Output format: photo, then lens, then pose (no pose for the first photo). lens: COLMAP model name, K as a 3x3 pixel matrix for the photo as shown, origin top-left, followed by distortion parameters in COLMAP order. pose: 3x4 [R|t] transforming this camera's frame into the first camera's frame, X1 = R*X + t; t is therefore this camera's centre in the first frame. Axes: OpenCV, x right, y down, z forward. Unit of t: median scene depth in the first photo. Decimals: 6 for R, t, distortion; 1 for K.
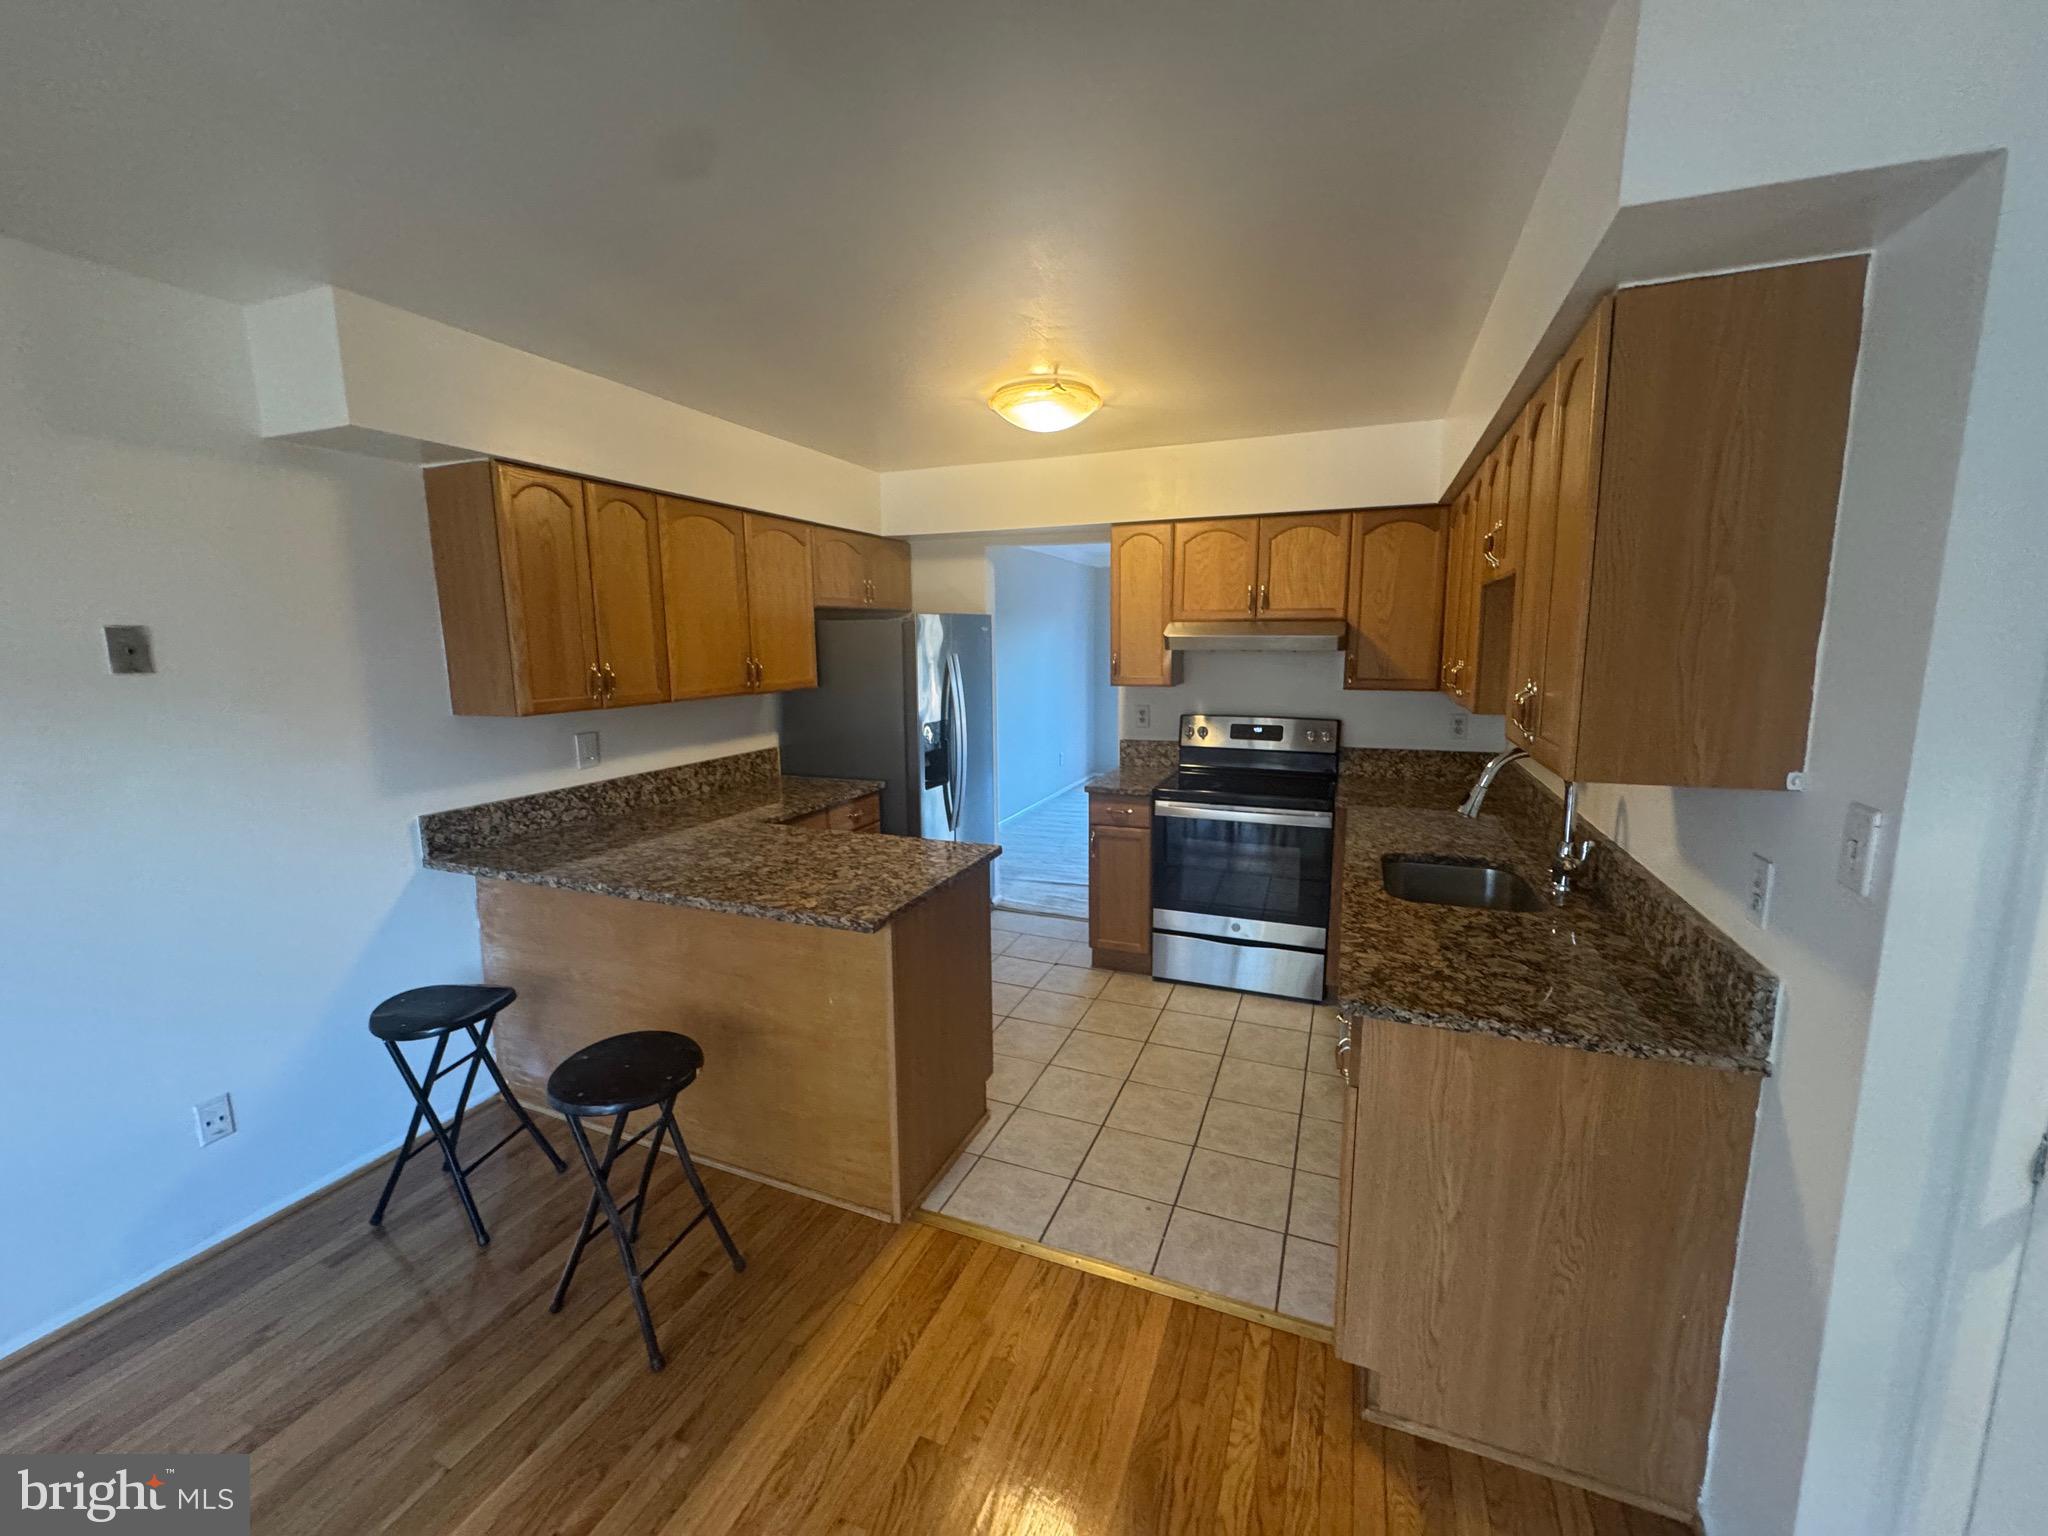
lens RADIAL K [[815.6, 0, 1024.5], [0, 815.6, 762.8], [0, 0, 1]] dist [-0.001833, -0.000087]
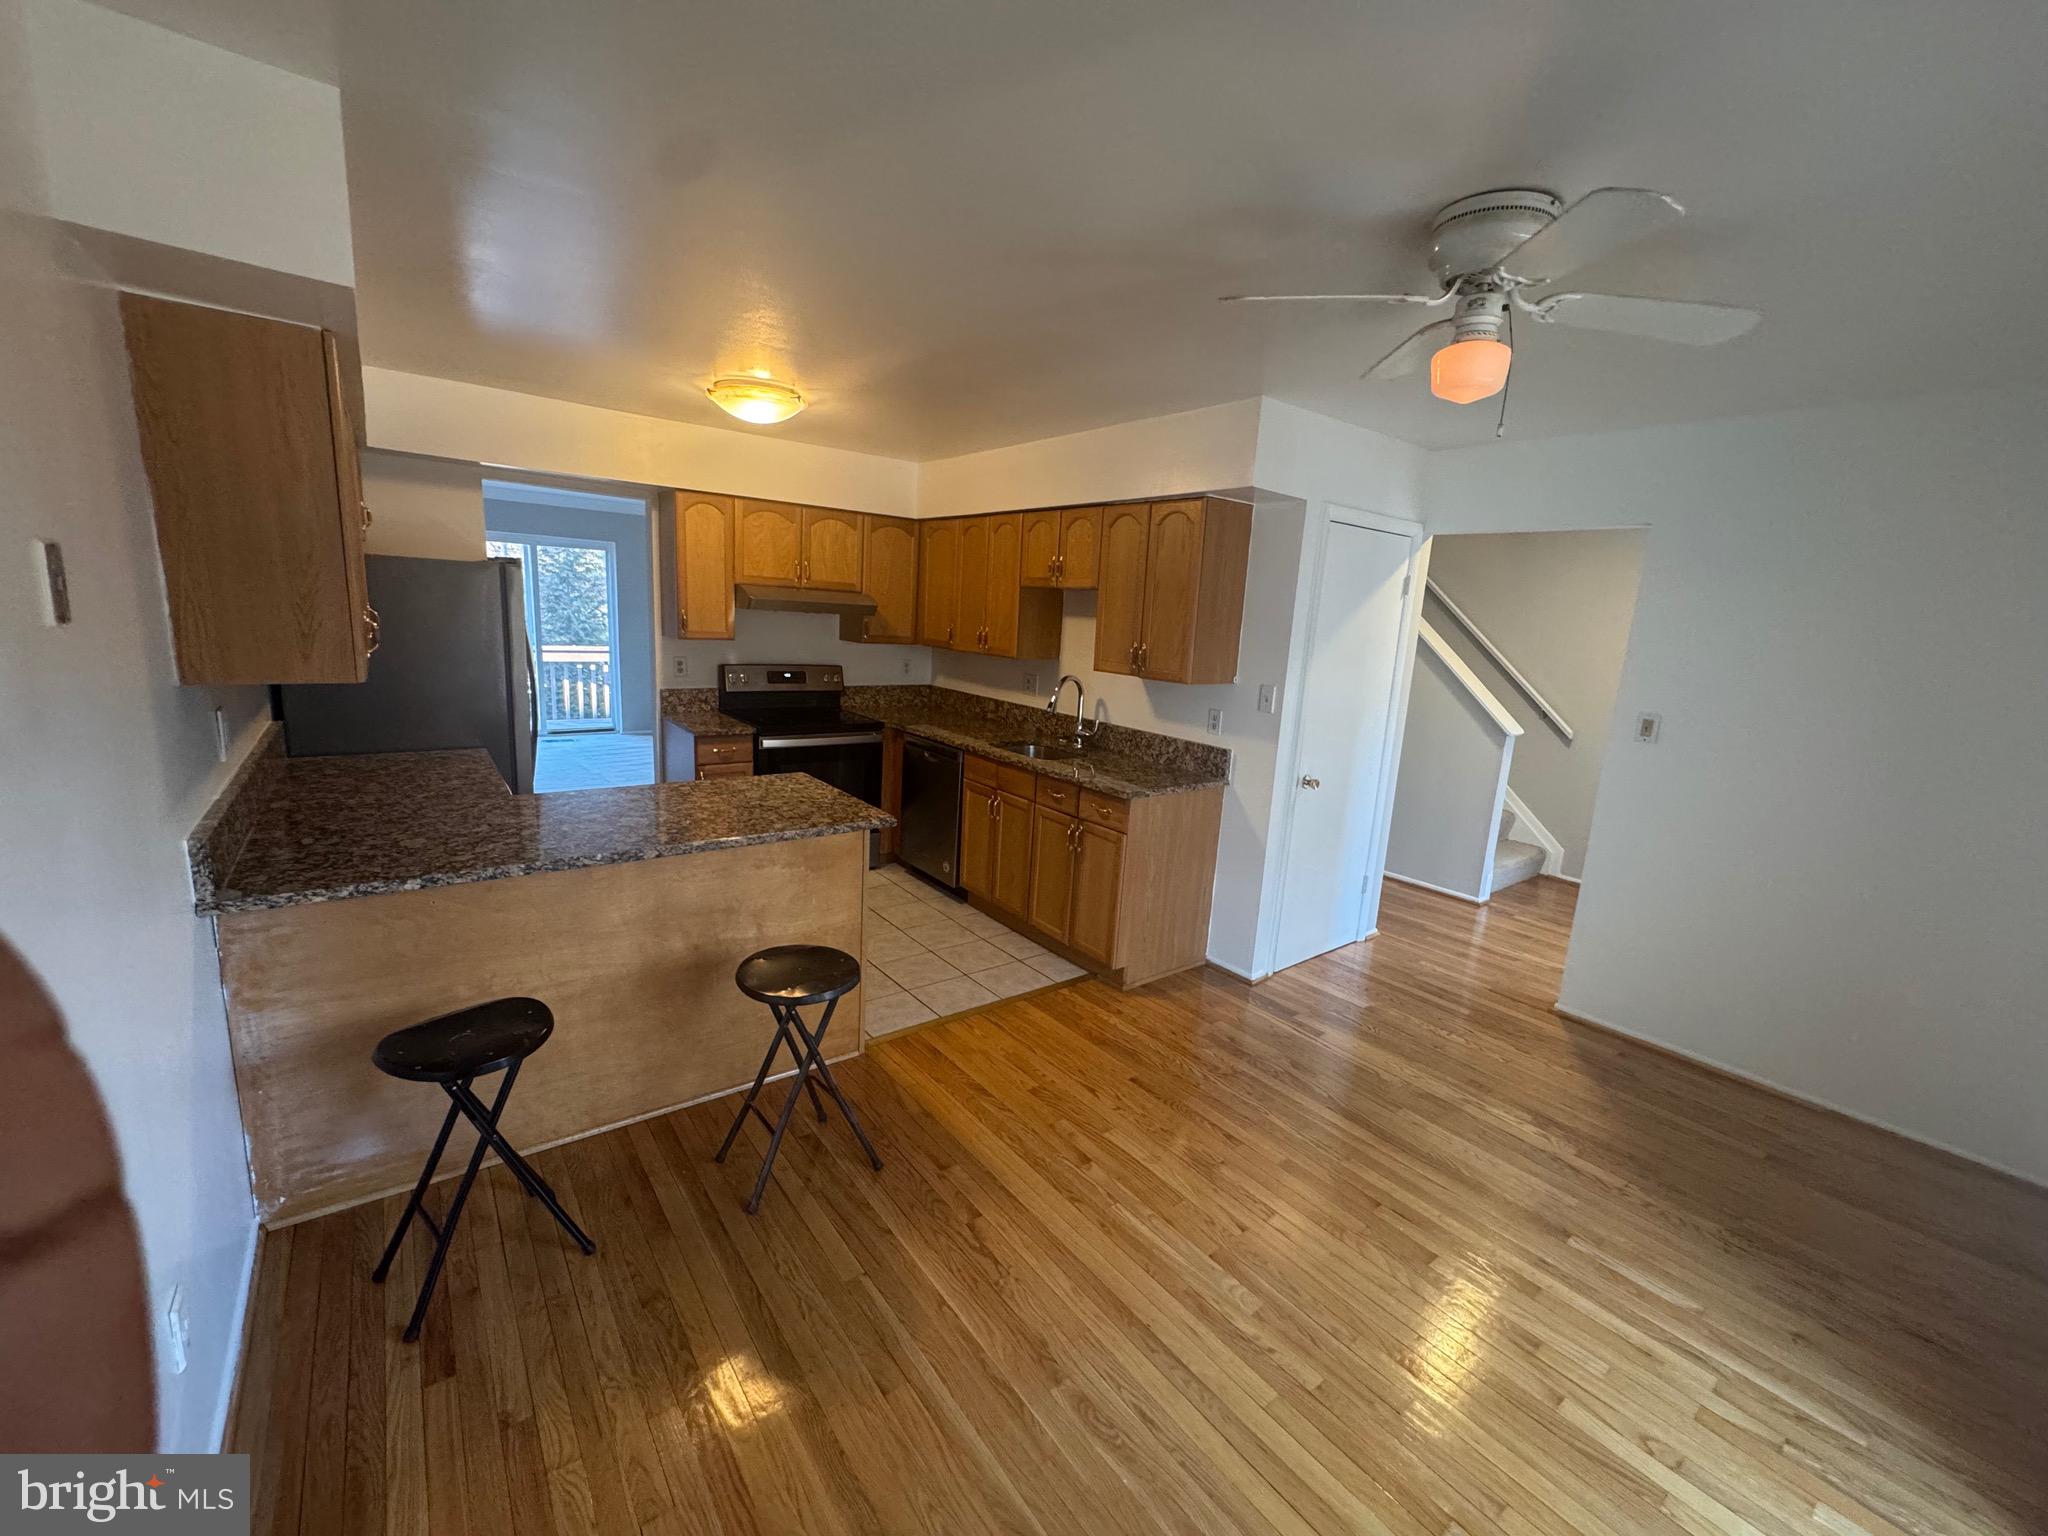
lens RADIAL K [[818.3, 0, 1021.1], [0, 818.3, 766.0], [0, 0, 1]] dist [-0.000745, 0.000001]
pose [[0.507593, -0.127188, 0.852158, -0.910763], [0.069476, 0.991866, 0.106656, -0.016895], [-0.858791, 0.005067, 0.512300, 0.078750]]
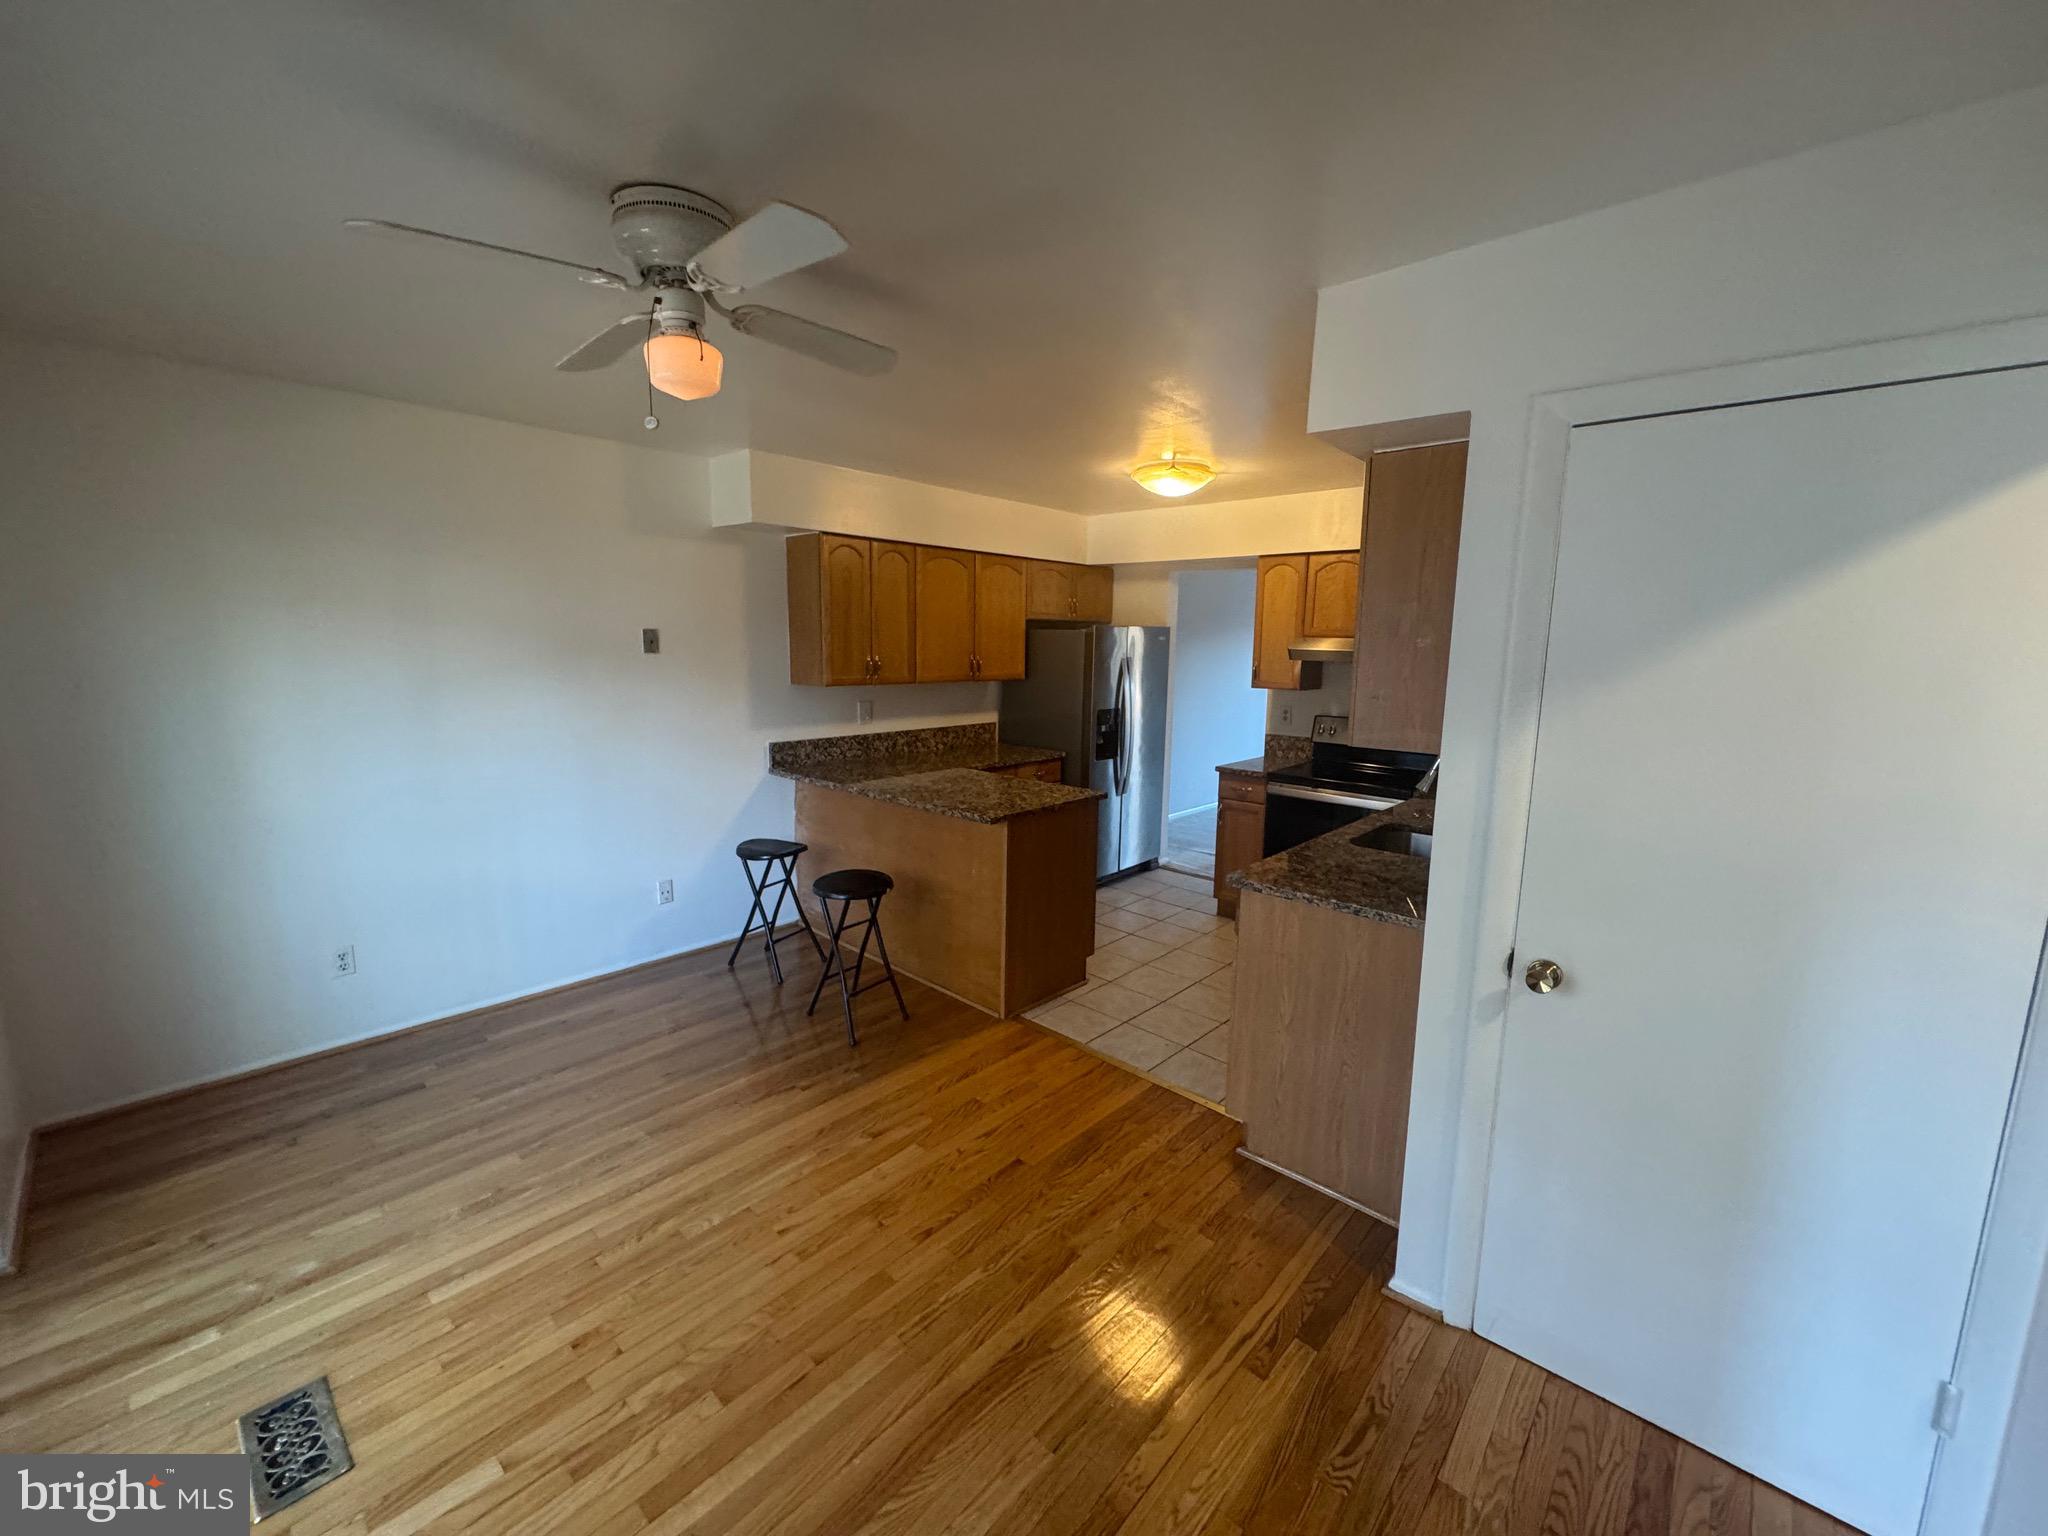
lens RADIAL K [[815.6, 0, 1024.5], [0, 815.6, 762.8], [0, 0, 1]] dist [-0.001833, -0.000087]
pose [[0.937097, 0.076478, -0.340587, 0.314978], [-0.077504, 0.996936, 0.010615, 0.045715], [0.340355, 0.016450, 0.940153, -0.386449]]
